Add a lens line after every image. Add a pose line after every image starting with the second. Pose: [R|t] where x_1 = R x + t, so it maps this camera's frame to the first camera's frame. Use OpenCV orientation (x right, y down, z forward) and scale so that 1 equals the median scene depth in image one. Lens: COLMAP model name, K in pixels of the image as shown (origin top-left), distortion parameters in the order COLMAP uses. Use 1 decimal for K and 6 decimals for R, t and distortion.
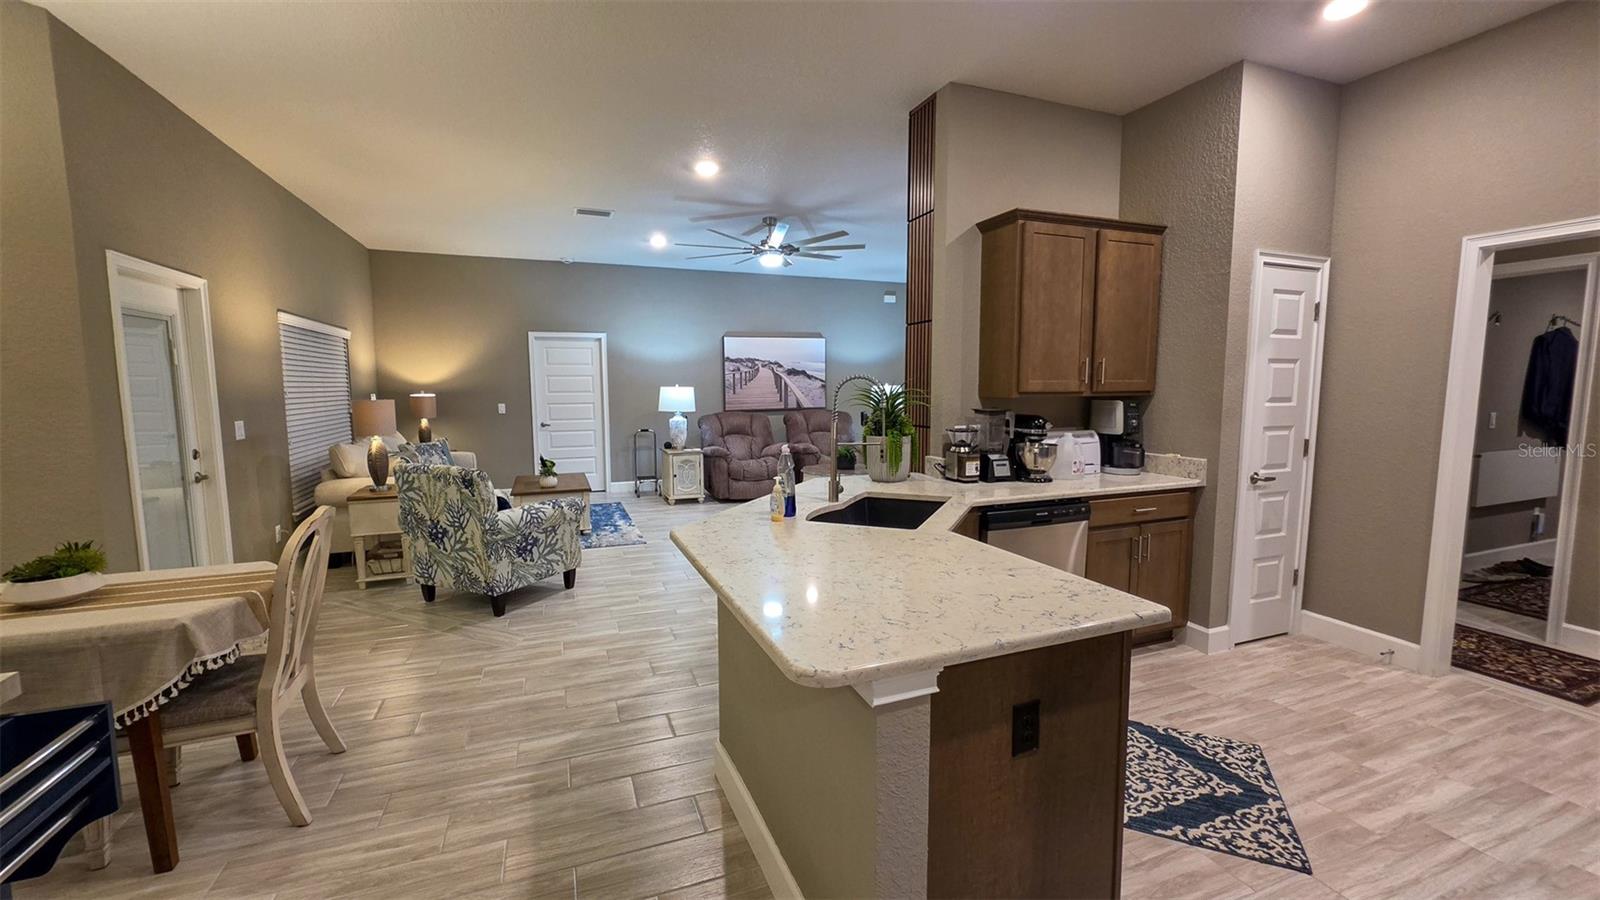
lens RADIAL K [[642.6, 0, 801.0], [0, 642.6, 448.7], [0, 0, 1]] dist [-0.005157, 0.001219]
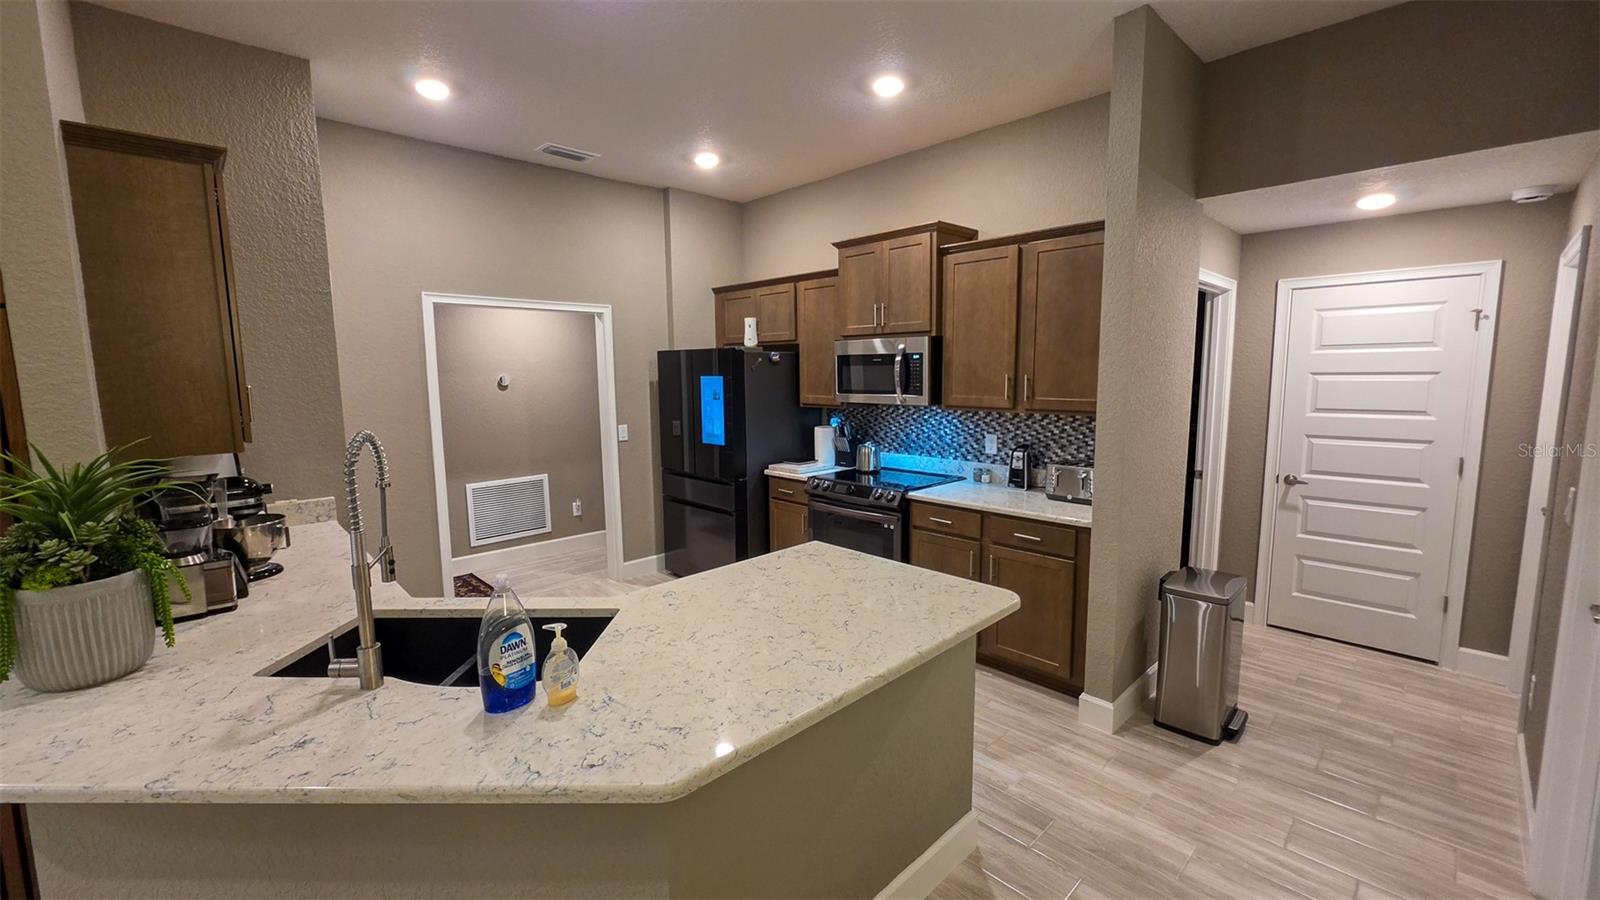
lens RADIAL K [[642.6, 0, 802.4], [0, 642.6, 448.6], [0, 0, 1]] dist [-0.005157, 0.001219]
pose [[-0.386146, -0.105405, 0.916396, -0.416980], [0.102859, 0.982334, 0.156331, -0.116439], [-0.916685, 0.154626, -0.368482, 0.677683]]
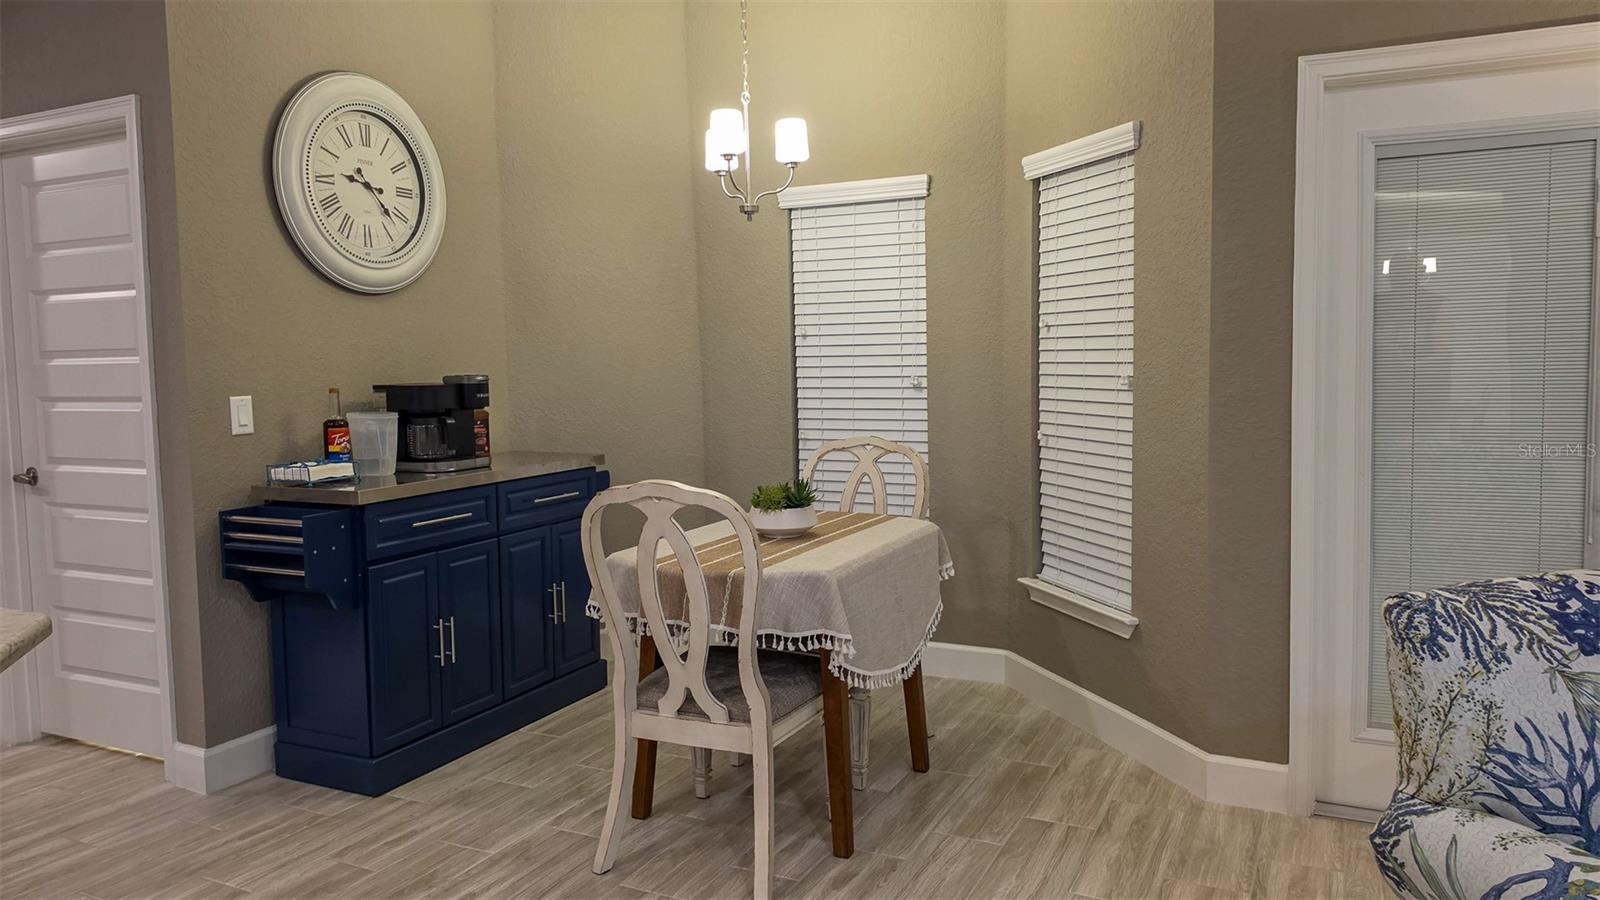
lens RADIAL K [[1098.6, 0, 803.8], [0, 1098.6, 433.2], [0, 0, 1]] dist [0.090475, -0.118677]
pose [[-0.736419, 0.065118, -0.673385, -0.051617], [-0.046381, 0.988155, 0.146279, -0.086998], [0.674935, 0.138955, -0.724676, 1.226214]]
